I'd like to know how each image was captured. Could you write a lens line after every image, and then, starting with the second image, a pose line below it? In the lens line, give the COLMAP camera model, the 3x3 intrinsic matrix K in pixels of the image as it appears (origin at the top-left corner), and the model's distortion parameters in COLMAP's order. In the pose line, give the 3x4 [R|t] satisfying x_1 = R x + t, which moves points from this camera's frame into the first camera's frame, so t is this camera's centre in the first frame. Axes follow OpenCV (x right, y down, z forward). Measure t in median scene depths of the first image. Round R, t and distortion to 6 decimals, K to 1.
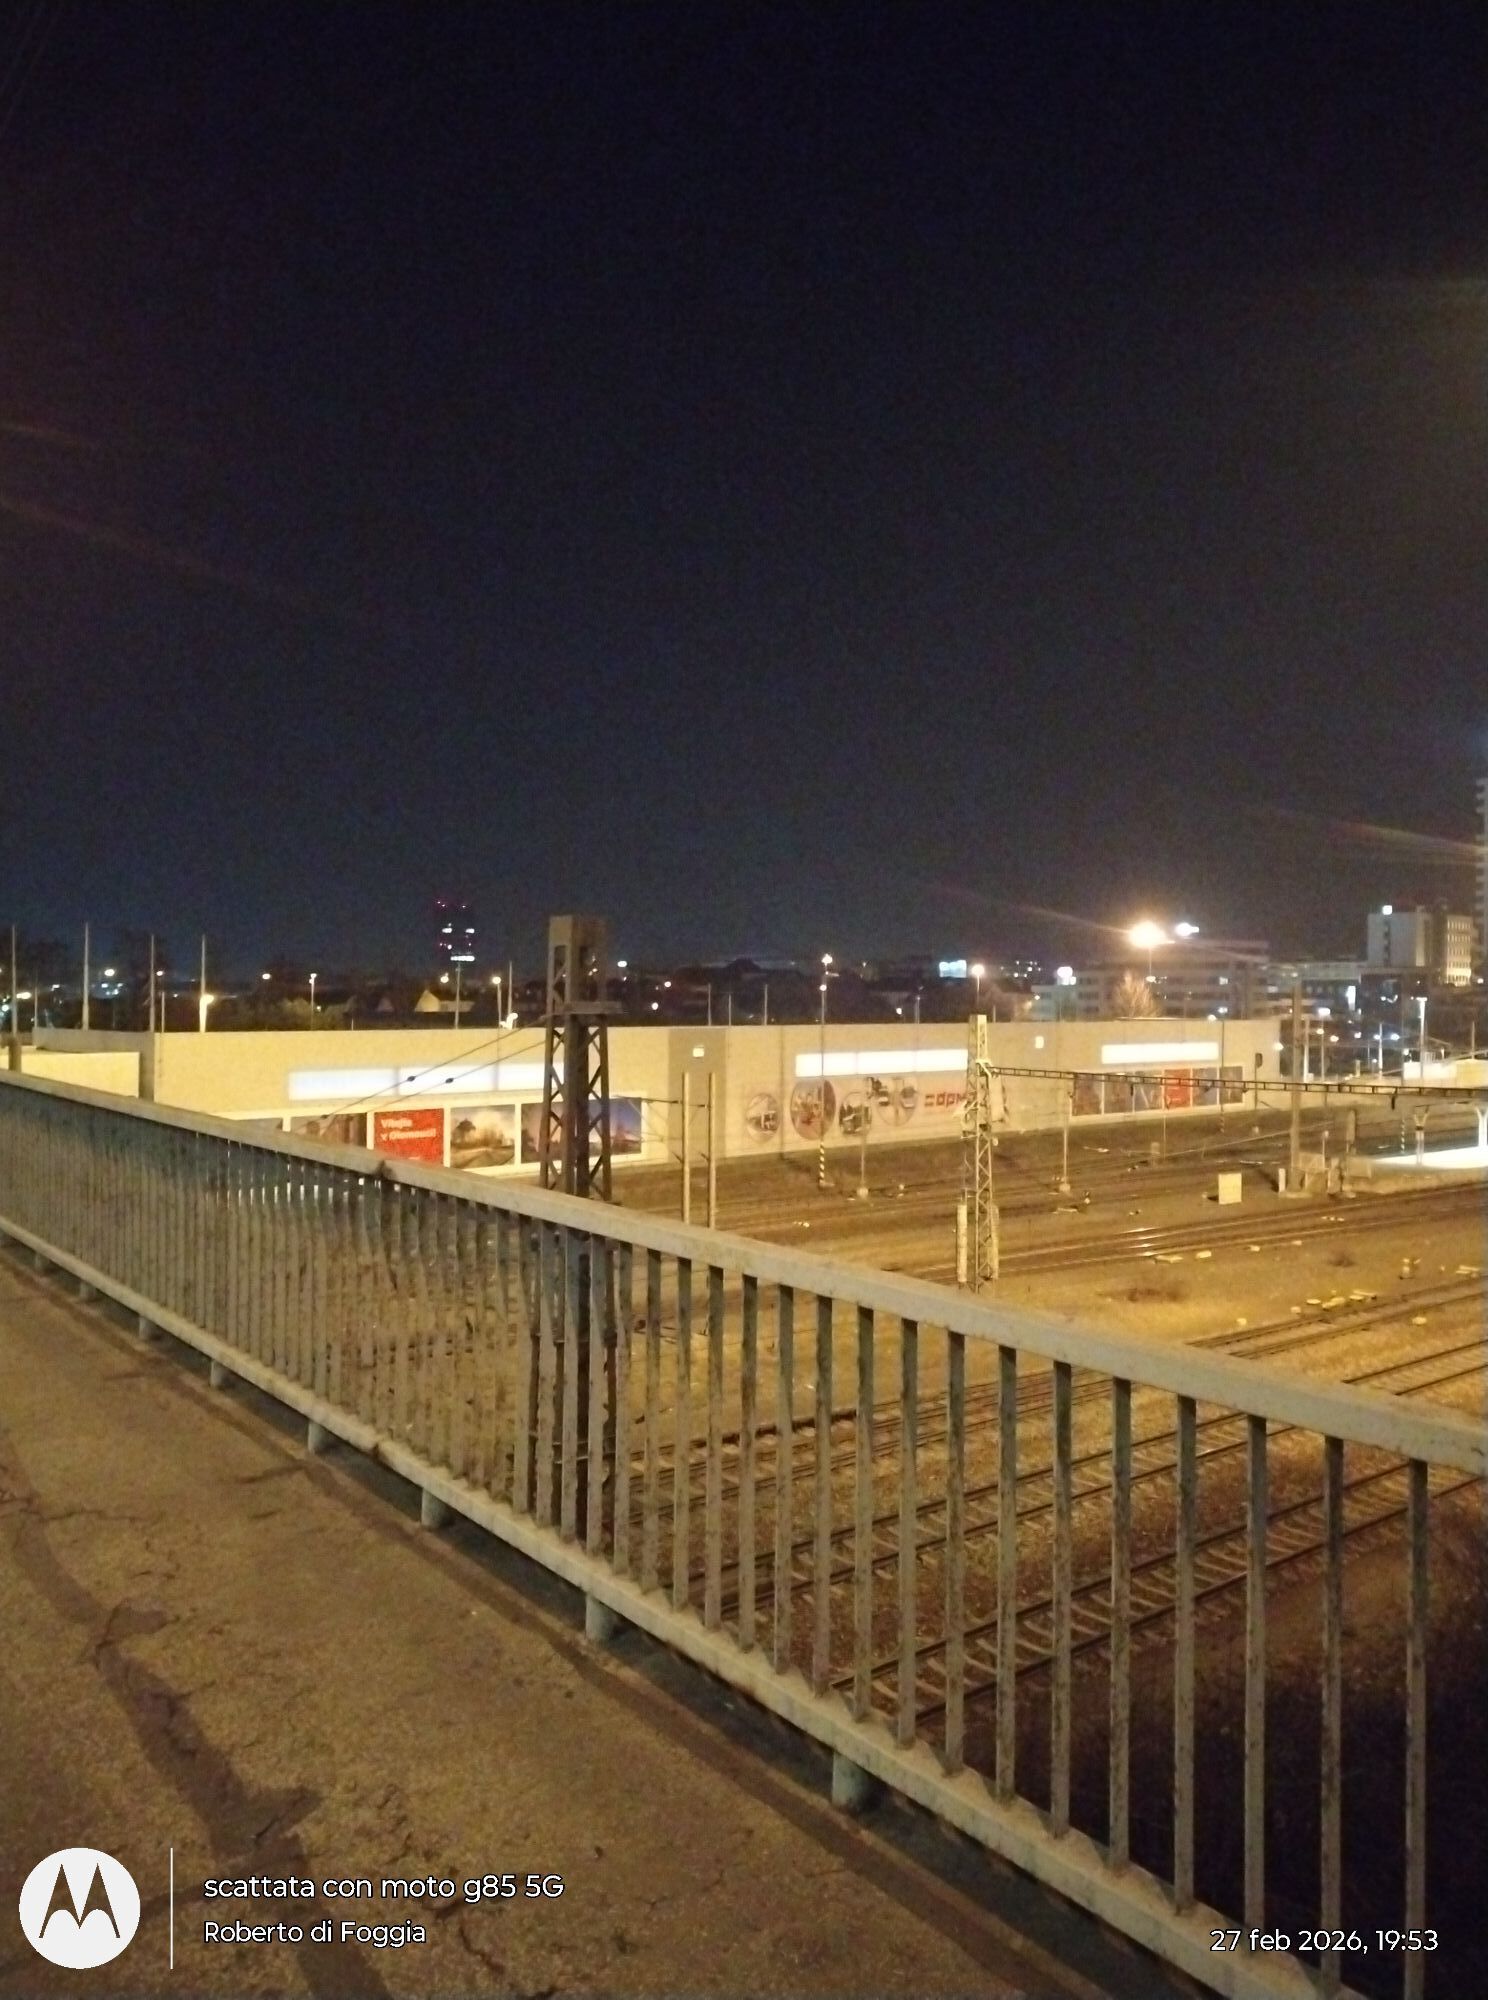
lens RADIAL K [[1520.2, 0, 721.0], [0, 1520.2, 972.2], [0, 0, 1]] dist [0.134514, -0.238679]
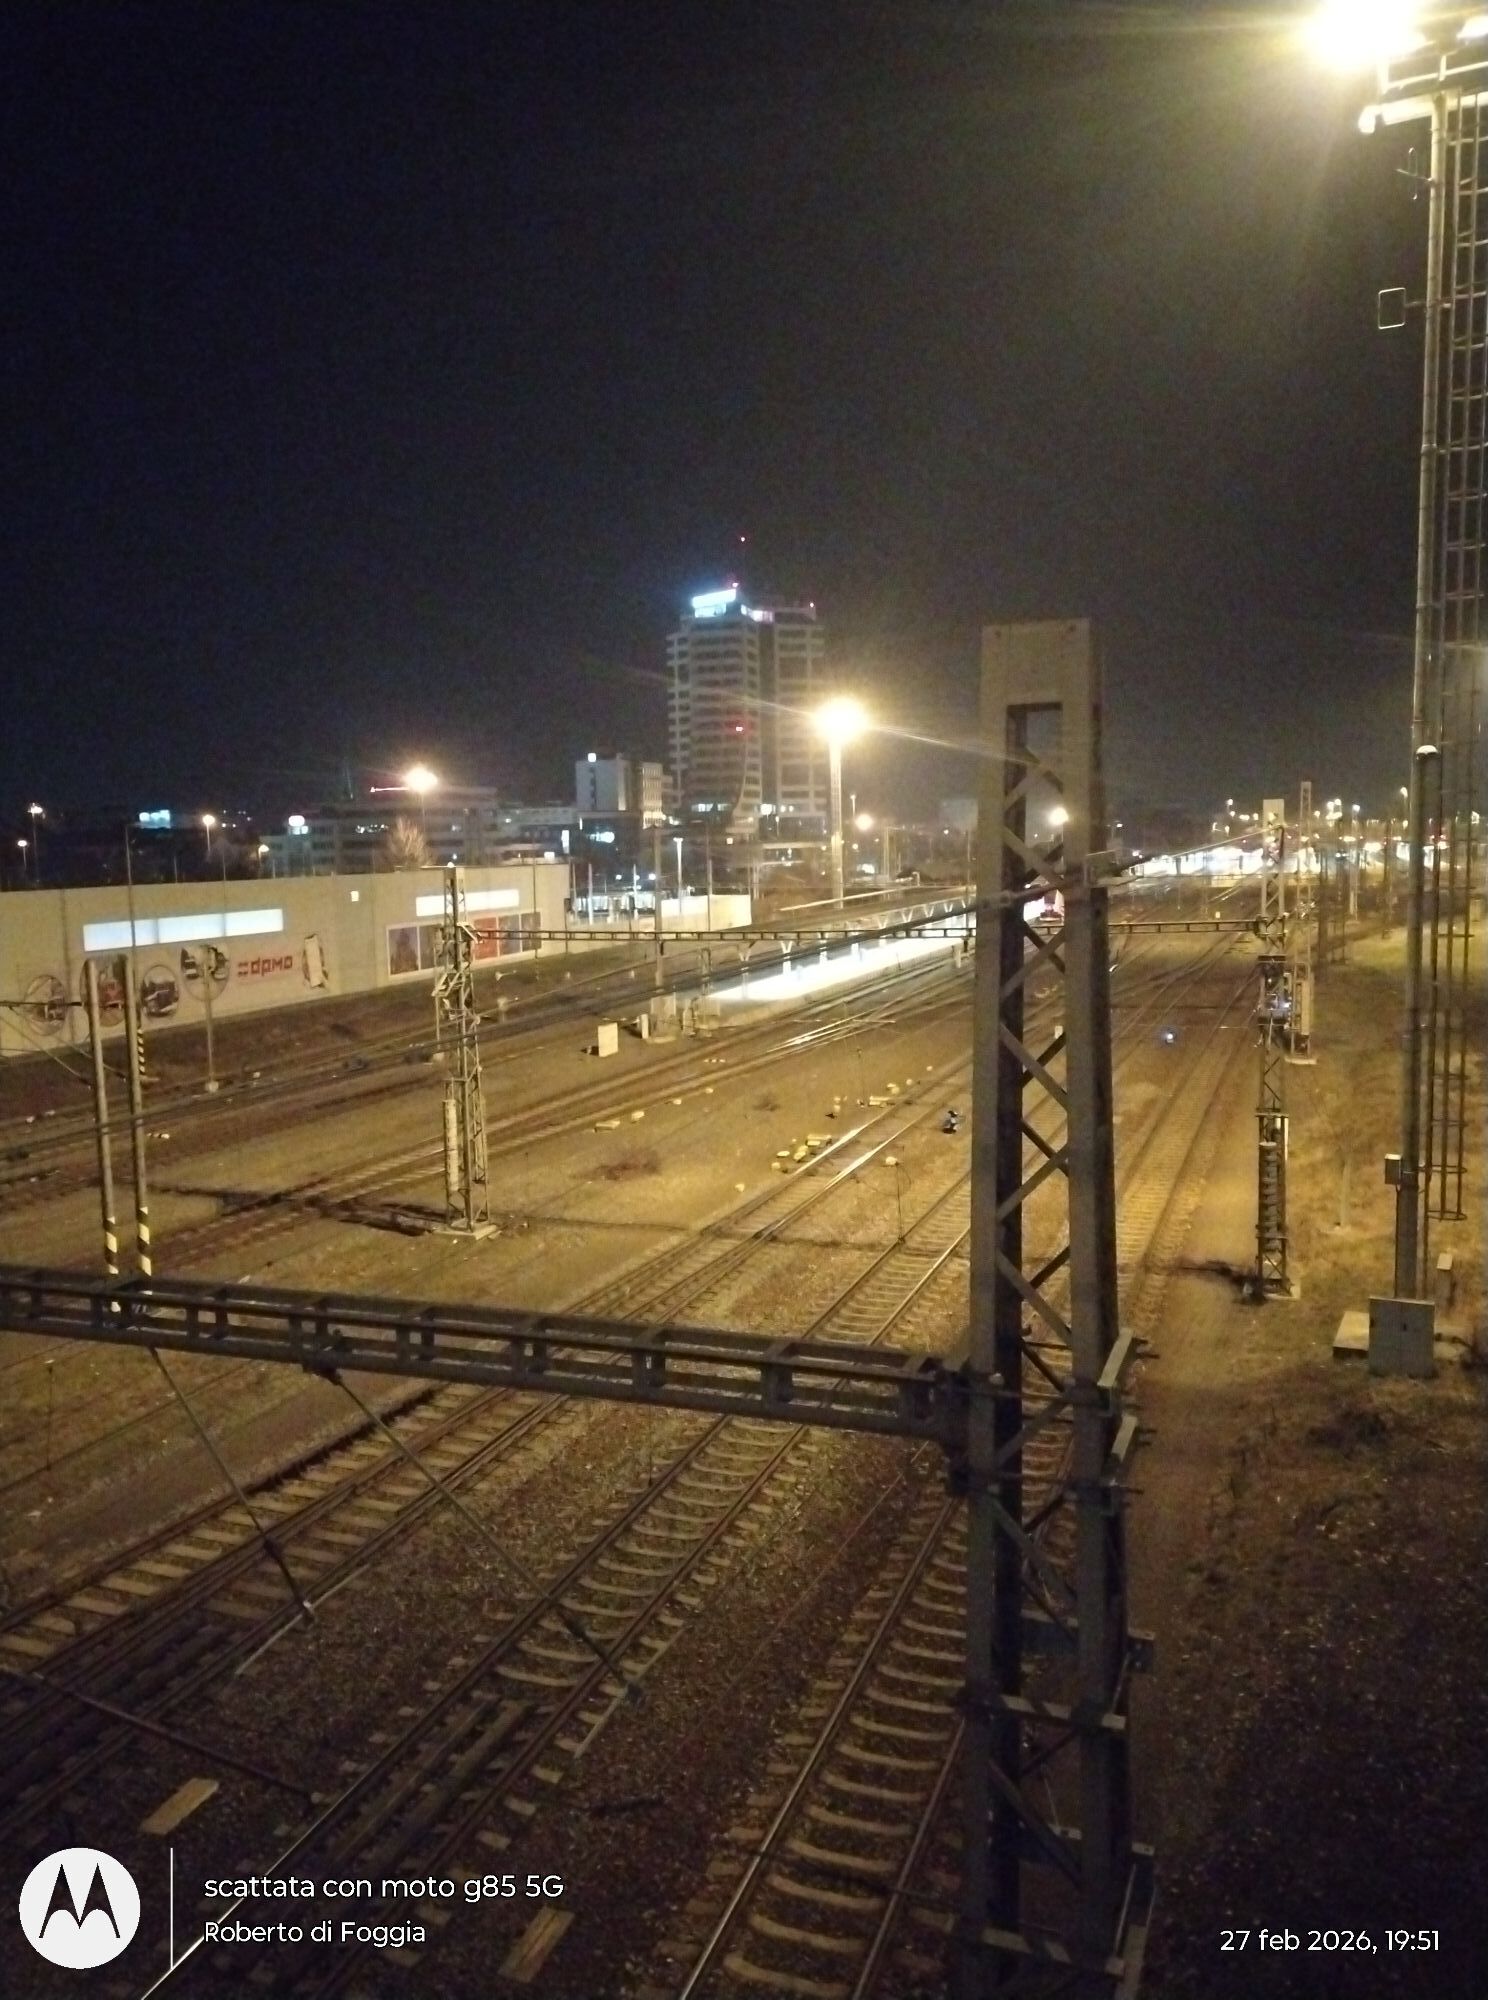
lens RADIAL K [[1527.9, 0, 729.3], [0, 1527.9, 997.1], [0, 0, 1]] dist [0.123862, -0.189898]
pose [[0.868495, -0.075939, 0.489847, -0.075374], [0.019905, 0.992741, 0.118609, 0.001809], [-0.495298, -0.093261, 0.863703, 0.145197]]
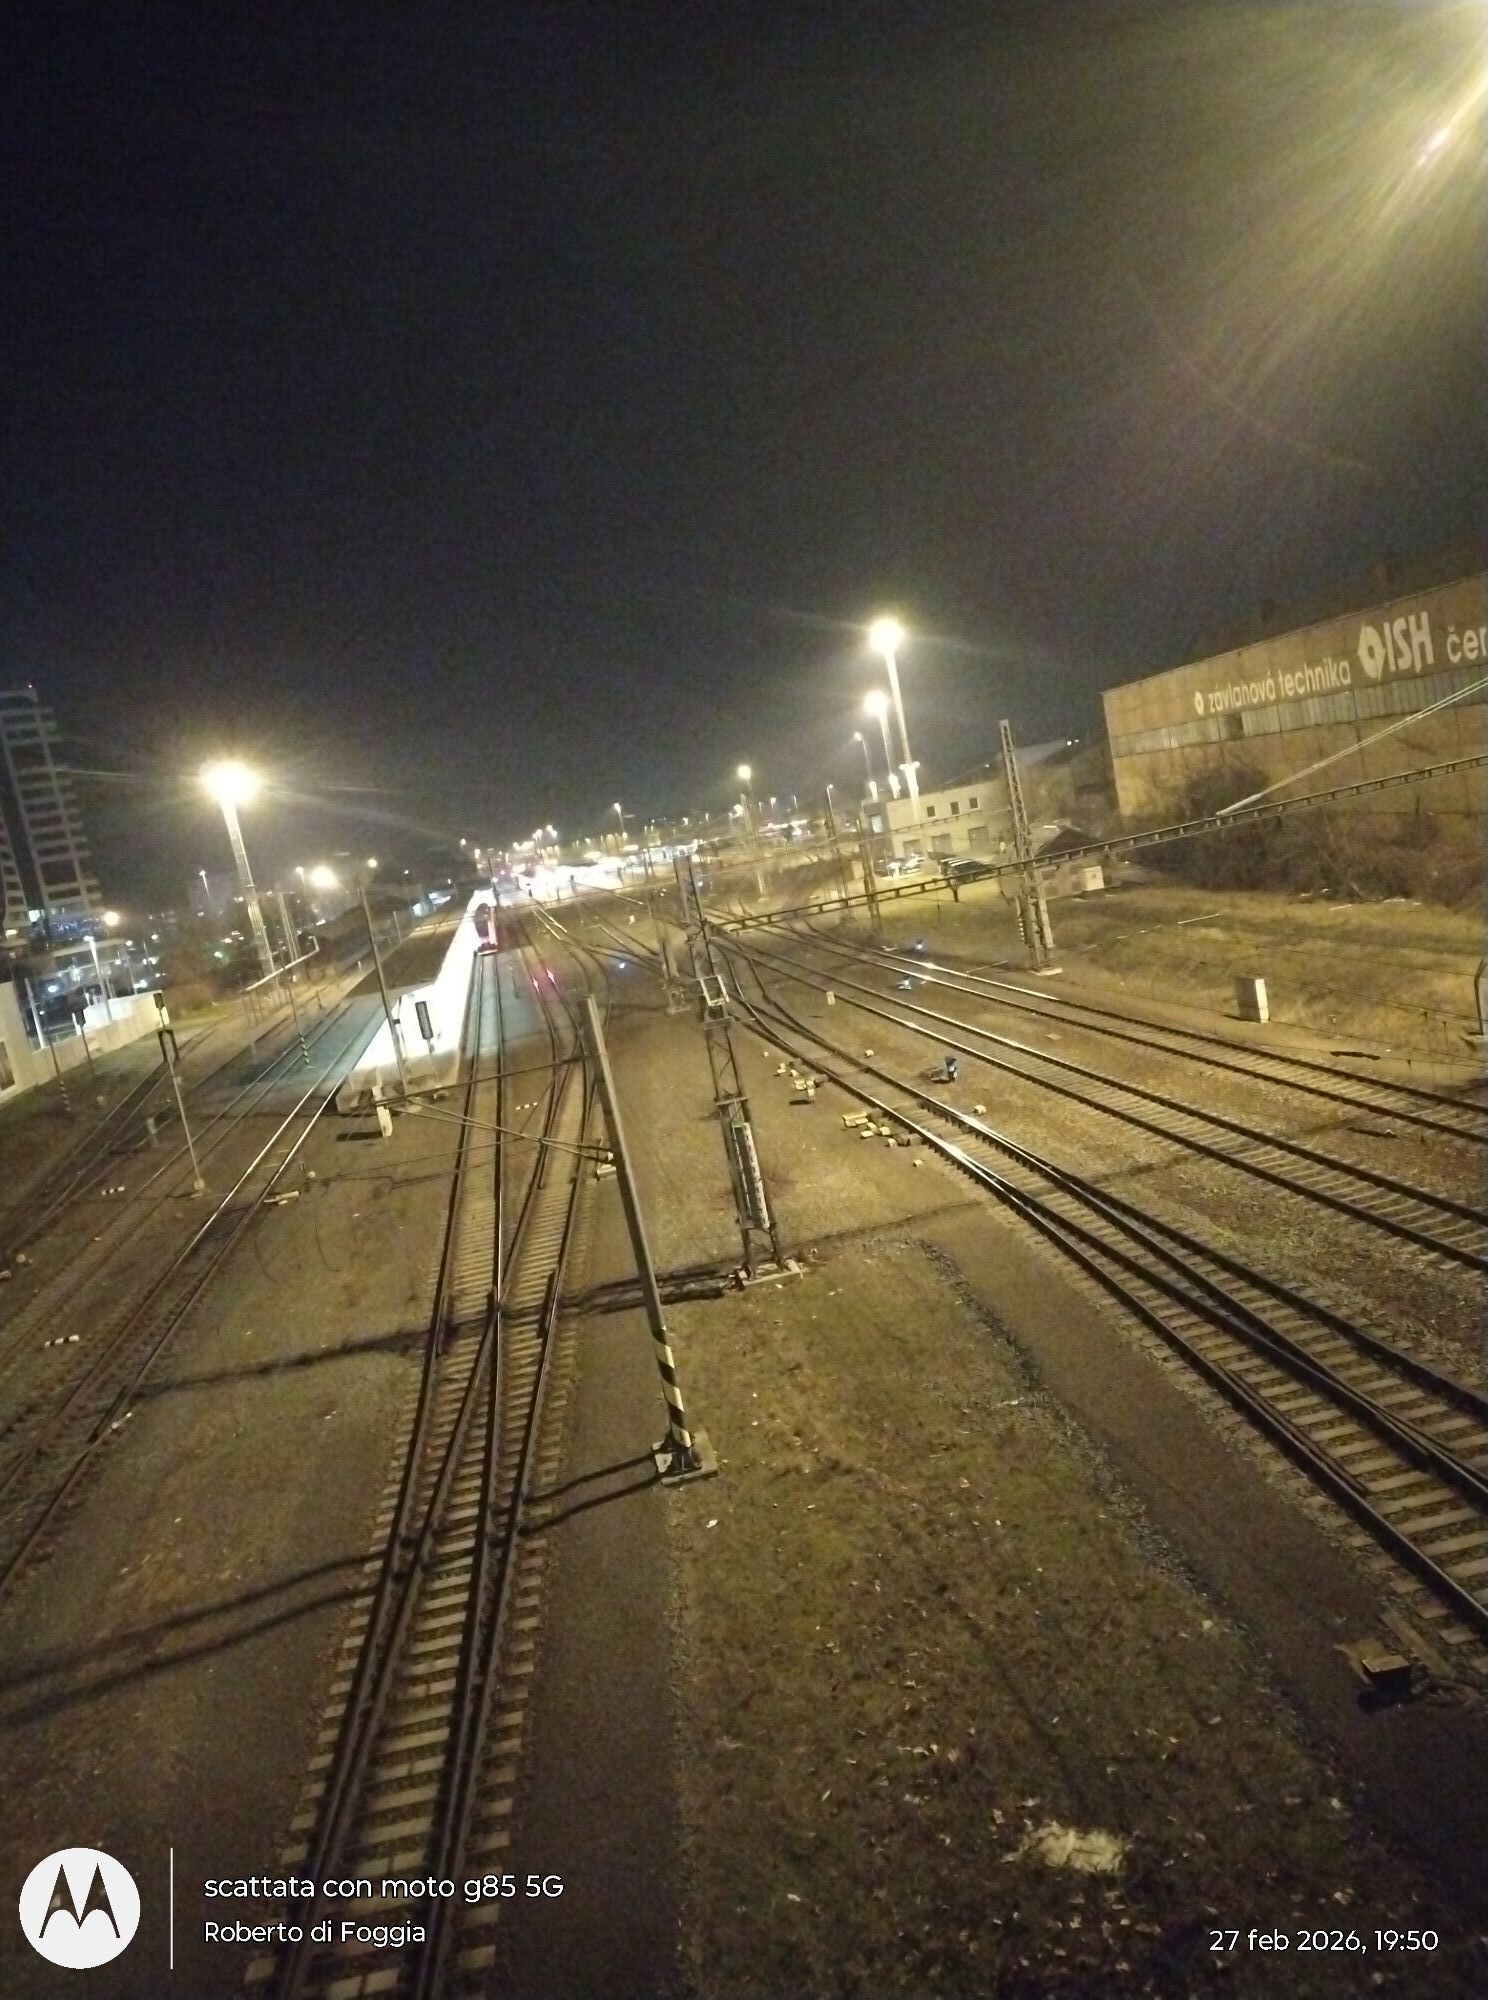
lens RADIAL K [[1519.9, 0, 729.7], [0, 1519.9, 1008.0], [0, 0, 1]] dist [0.133849, -0.226055]
pose [[0.495281, -0.213296, 0.842141, -0.282702], [0.184866, 0.973064, 0.137732, 0.003139], [-0.848835, 0.087467, 0.521372, 0.422798]]
